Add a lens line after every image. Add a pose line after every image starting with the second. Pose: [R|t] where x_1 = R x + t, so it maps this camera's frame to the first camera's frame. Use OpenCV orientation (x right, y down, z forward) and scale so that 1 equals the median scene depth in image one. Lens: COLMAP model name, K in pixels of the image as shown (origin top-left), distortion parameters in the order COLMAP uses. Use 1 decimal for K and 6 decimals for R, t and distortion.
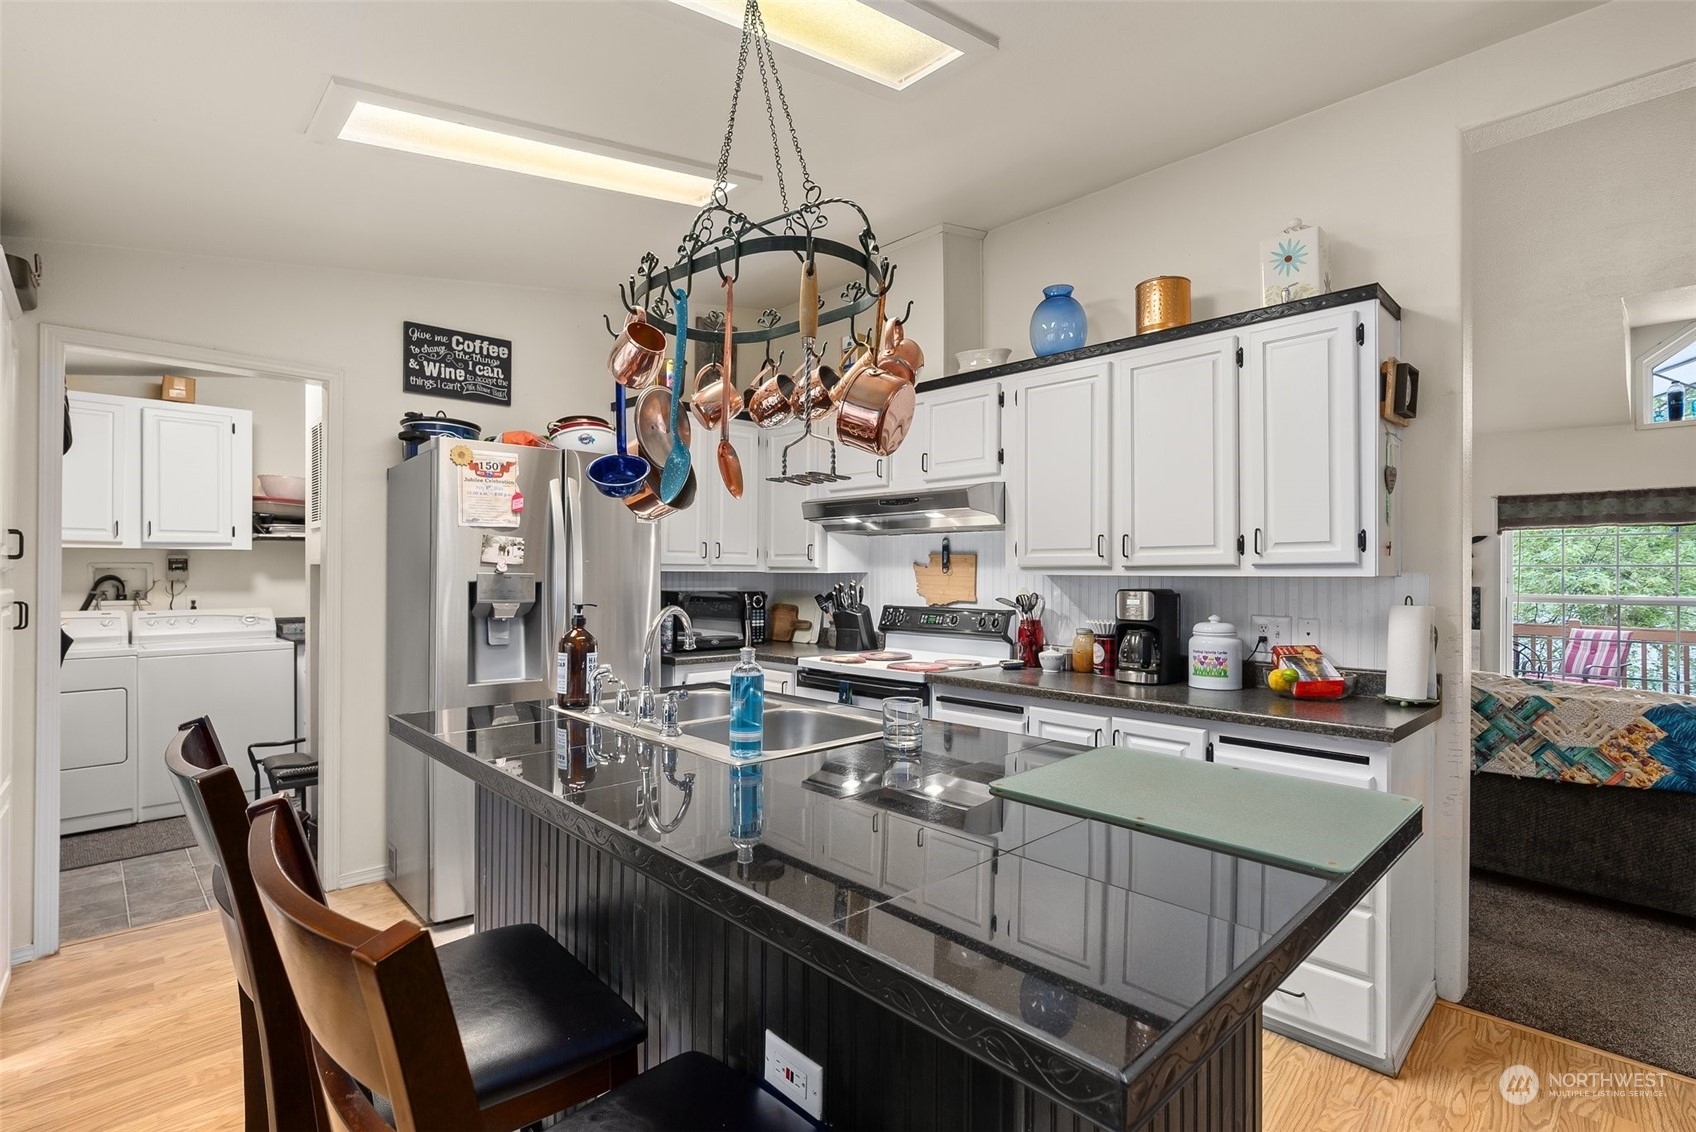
lens RADIAL K [[781.9, 0, 876.0], [0, 781.9, 572.0], [0, 0, 1]] dist [-0.008395, 0.000101]
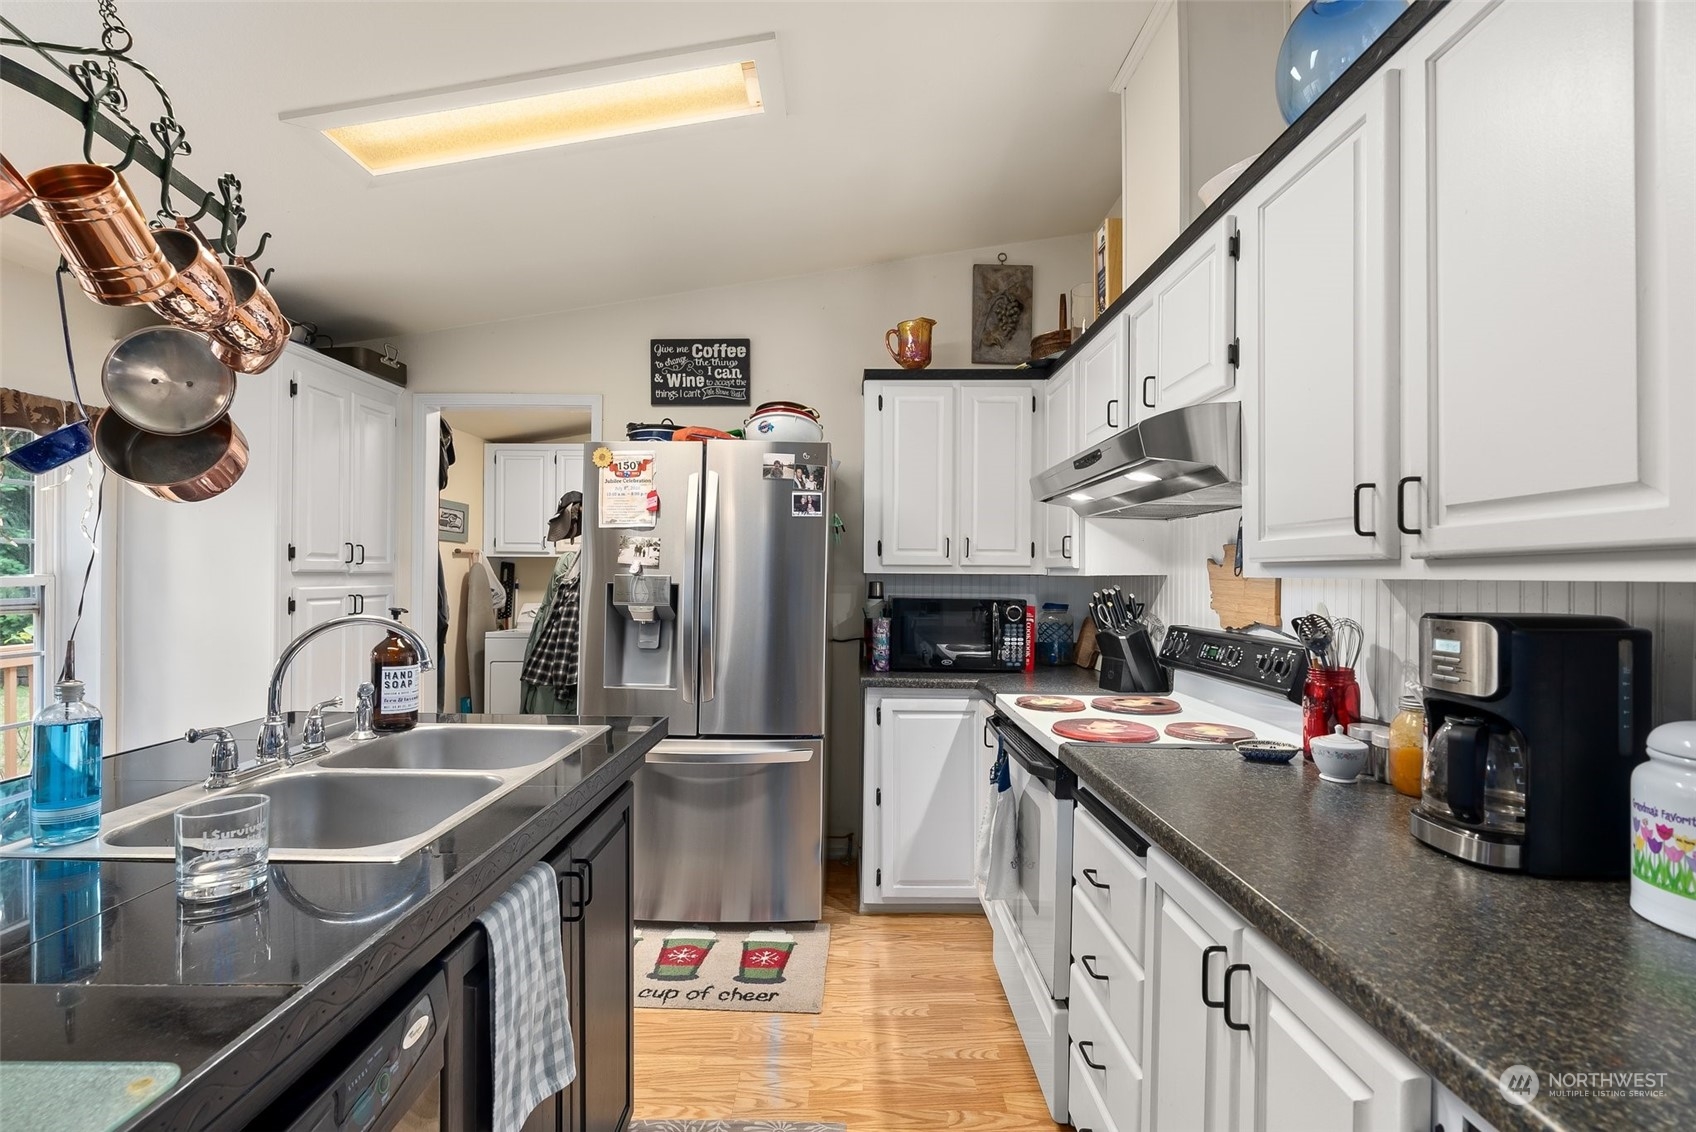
lens RADIAL K [[775.2, 0, 845.9], [0, 775.2, 572.5], [0, 0, 1]] dist [-0.005017, 0.000286]
pose [[0.707744, -0.002101, -0.706466, 0.326316], [-0.001632, 0.999988, -0.004609, 0.002552], [0.706467, 0.004415, 0.707732, 0.423458]]
